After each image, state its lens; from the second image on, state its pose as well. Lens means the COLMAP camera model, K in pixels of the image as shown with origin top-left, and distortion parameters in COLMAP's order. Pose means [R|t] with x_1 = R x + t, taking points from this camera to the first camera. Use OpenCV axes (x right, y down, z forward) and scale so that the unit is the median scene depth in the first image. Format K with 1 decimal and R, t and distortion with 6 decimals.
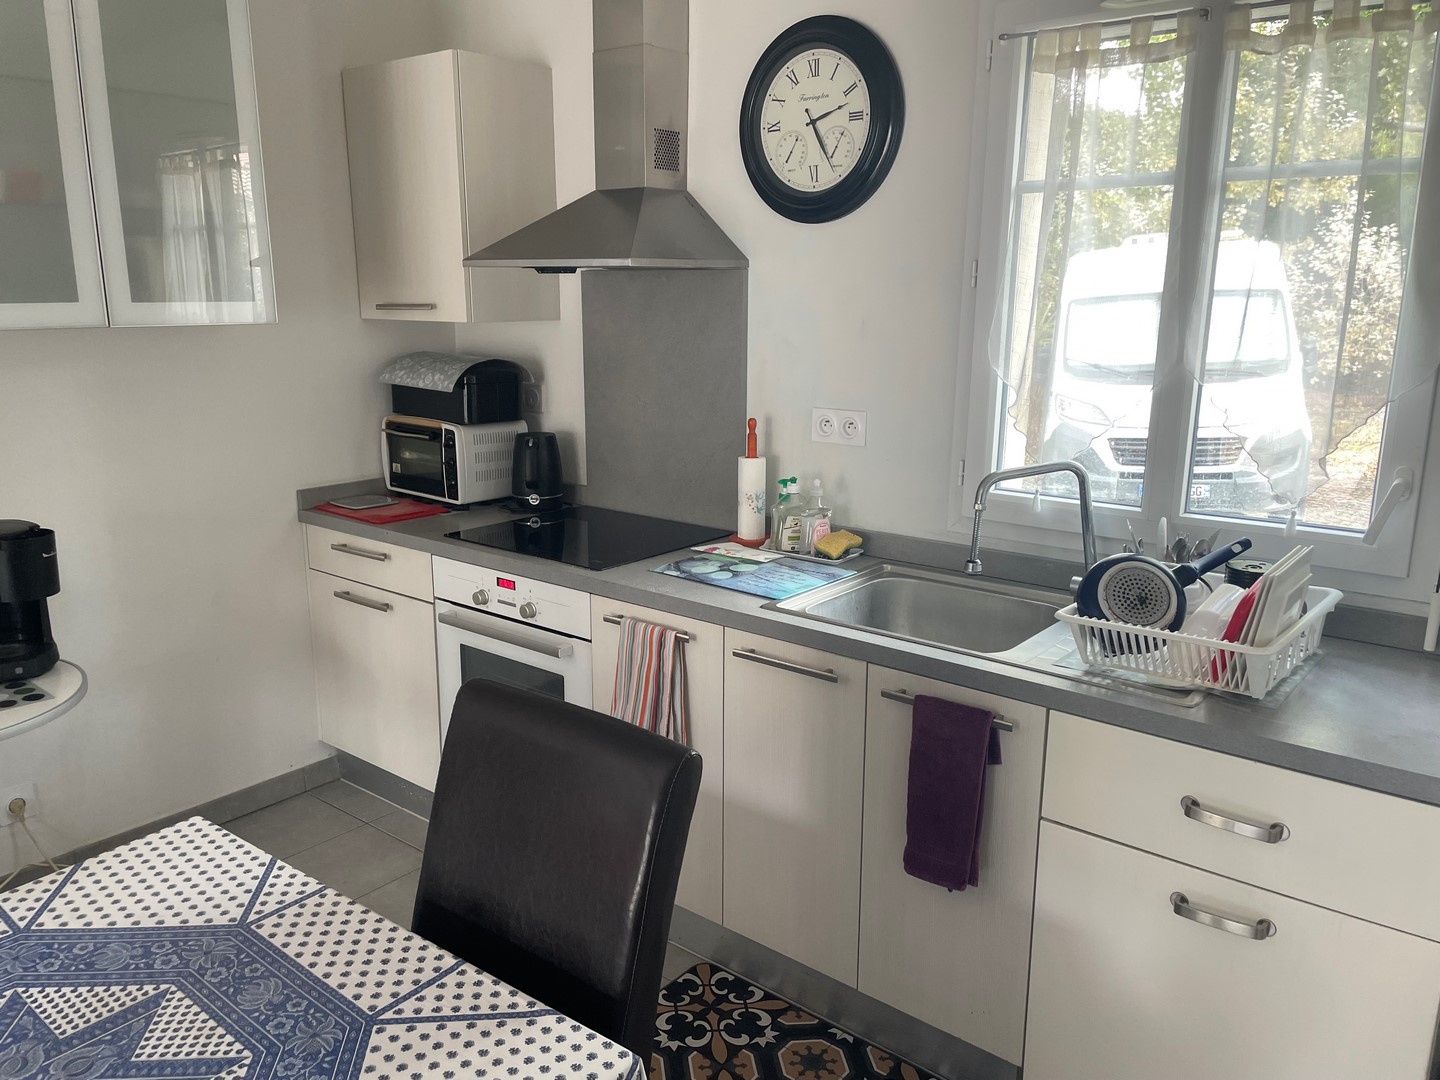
lens RADIAL K [[1099.0, 0, 720.0], [0, 1099.0, 540.0], [0, 0, 1]] dist [0.099818, -0.128844]
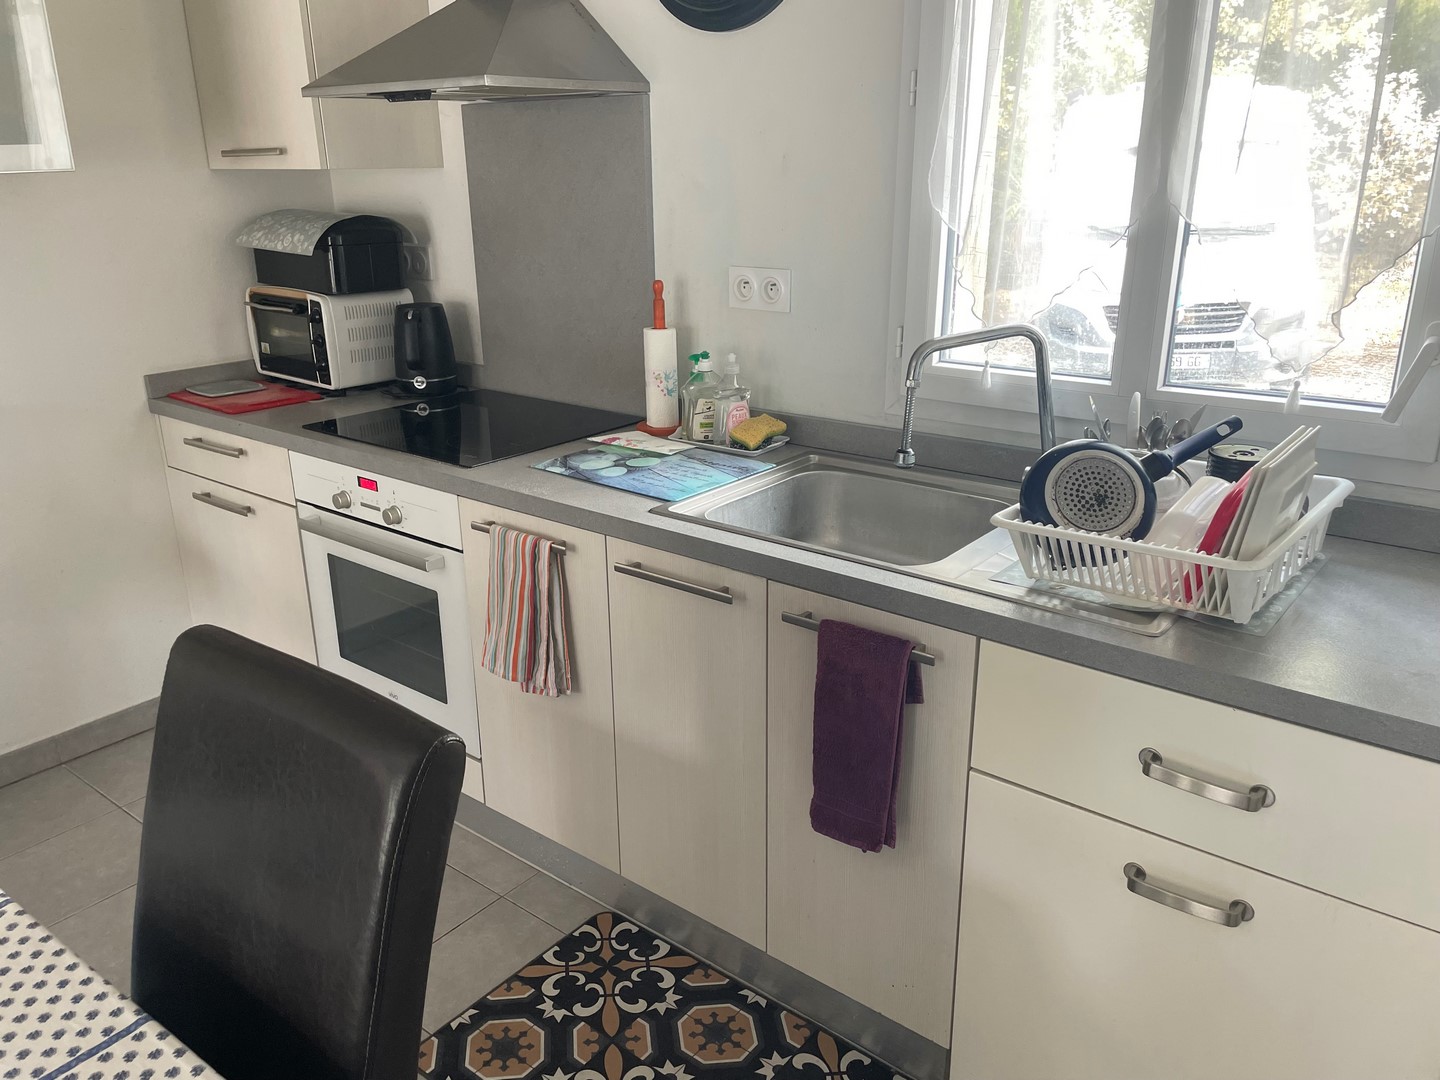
lens RADIAL K [[1099.0, 0, 720.0], [0, 1099.0, 540.0], [0, 0, 1]] dist [0.099818, -0.128844]
pose [[0.999858, -0.016839, -0.000697, 0.089947], [0.016817, 0.994083, 0.107316, -0.005137], [-0.001114, -0.107313, 0.994225, 0.175286]]
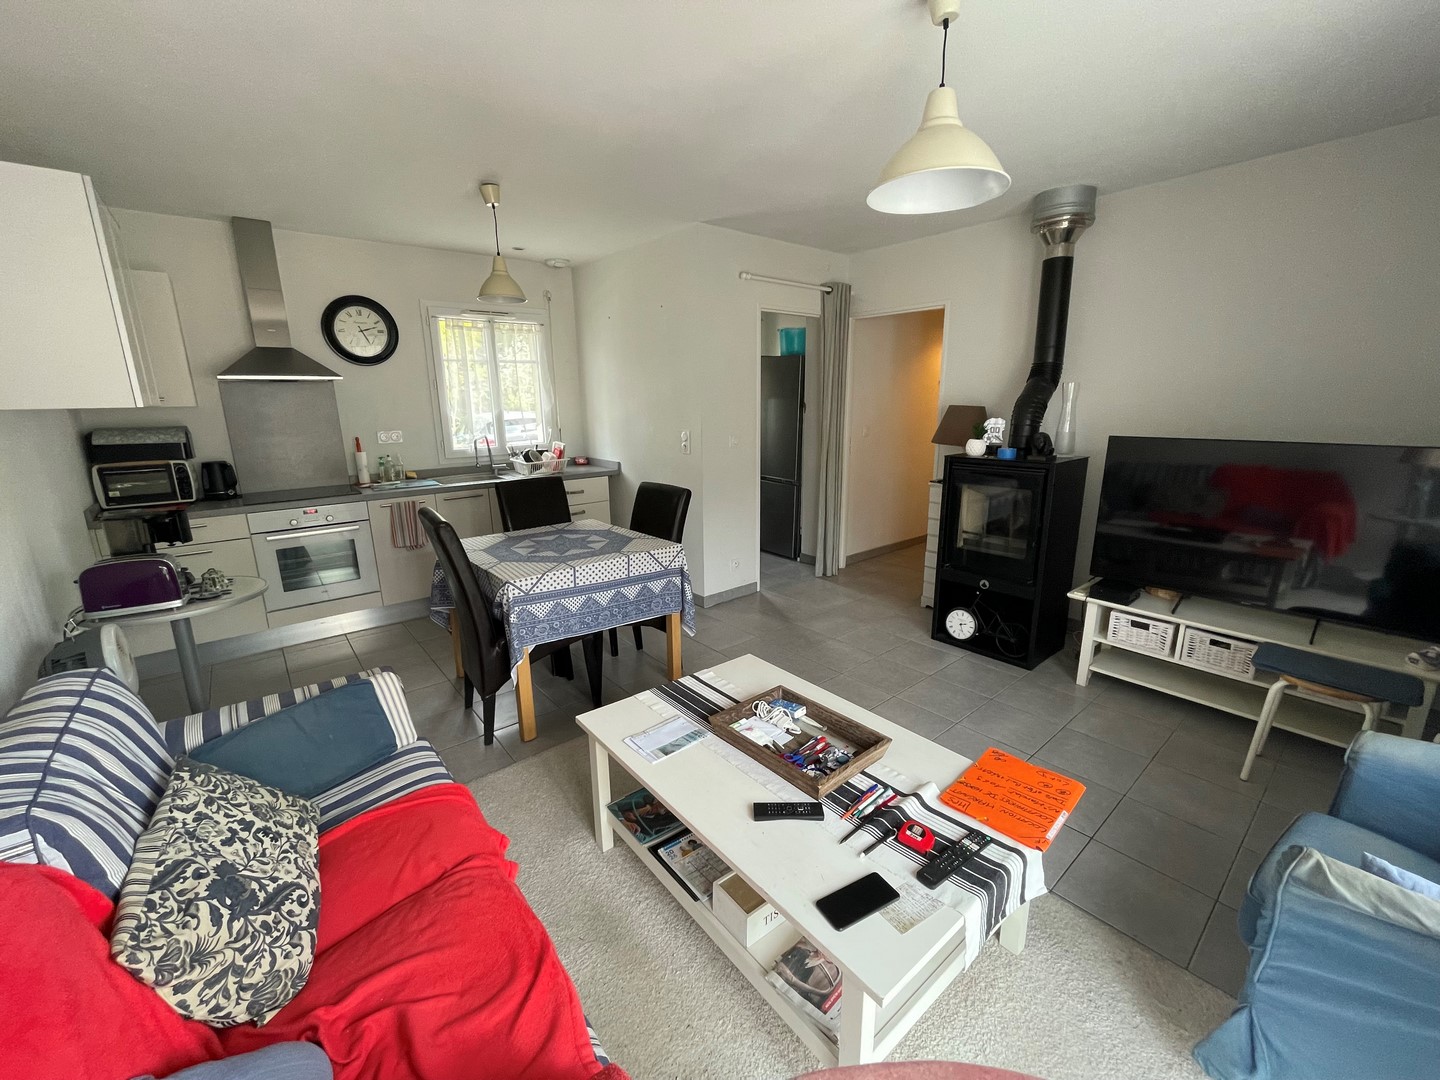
lens RADIAL K [[584.8, 0, 720.0], [0, 584.8, 540.0], [0, 0, 1]] dist [-0.000826, -0.000091]
pose [[0.211828, -0.235526, 0.948502, -1.439636], [0.229984, 0.955284, 0.185848, 0.077365], [-0.949861, 0.178773, 0.256523, -0.182514]]
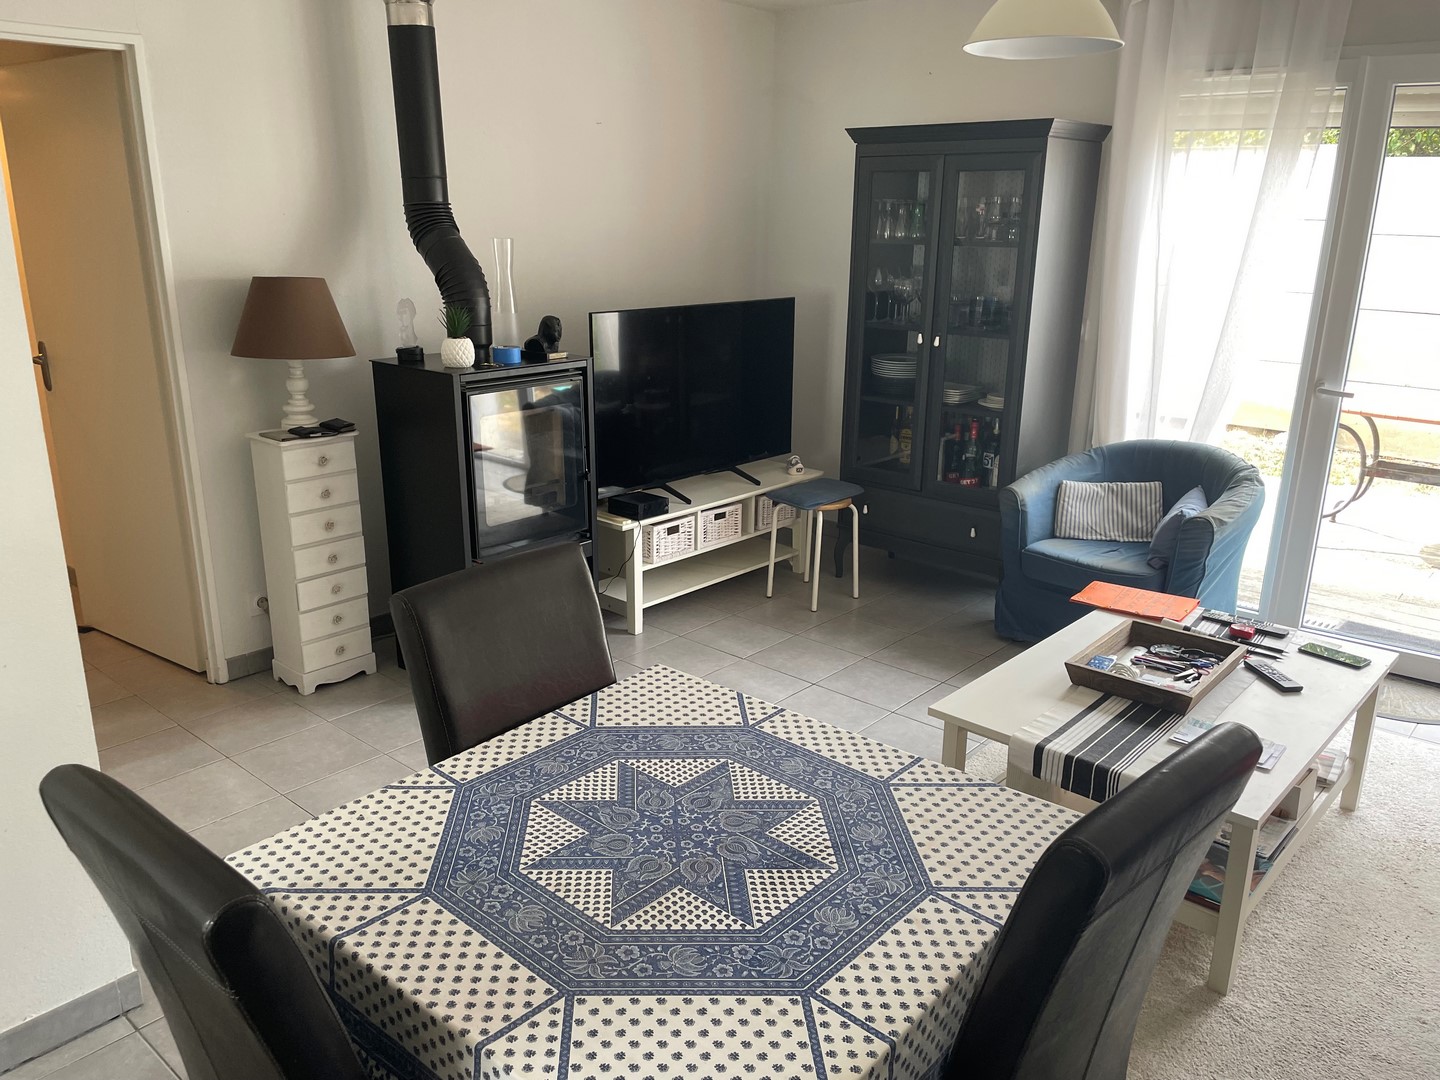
lens RADIAL K [[1099.0, 0, 720.0], [0, 1099.0, 540.0], [0, 0, 1]] dist [0.099818, -0.128844]
pose [[-0.998614, -0.028731, 0.044100, -0.357533], [-0.003506, 0.872320, 0.488923, -0.251605], [-0.052516, 0.488091, -0.871211, 0.986617]]
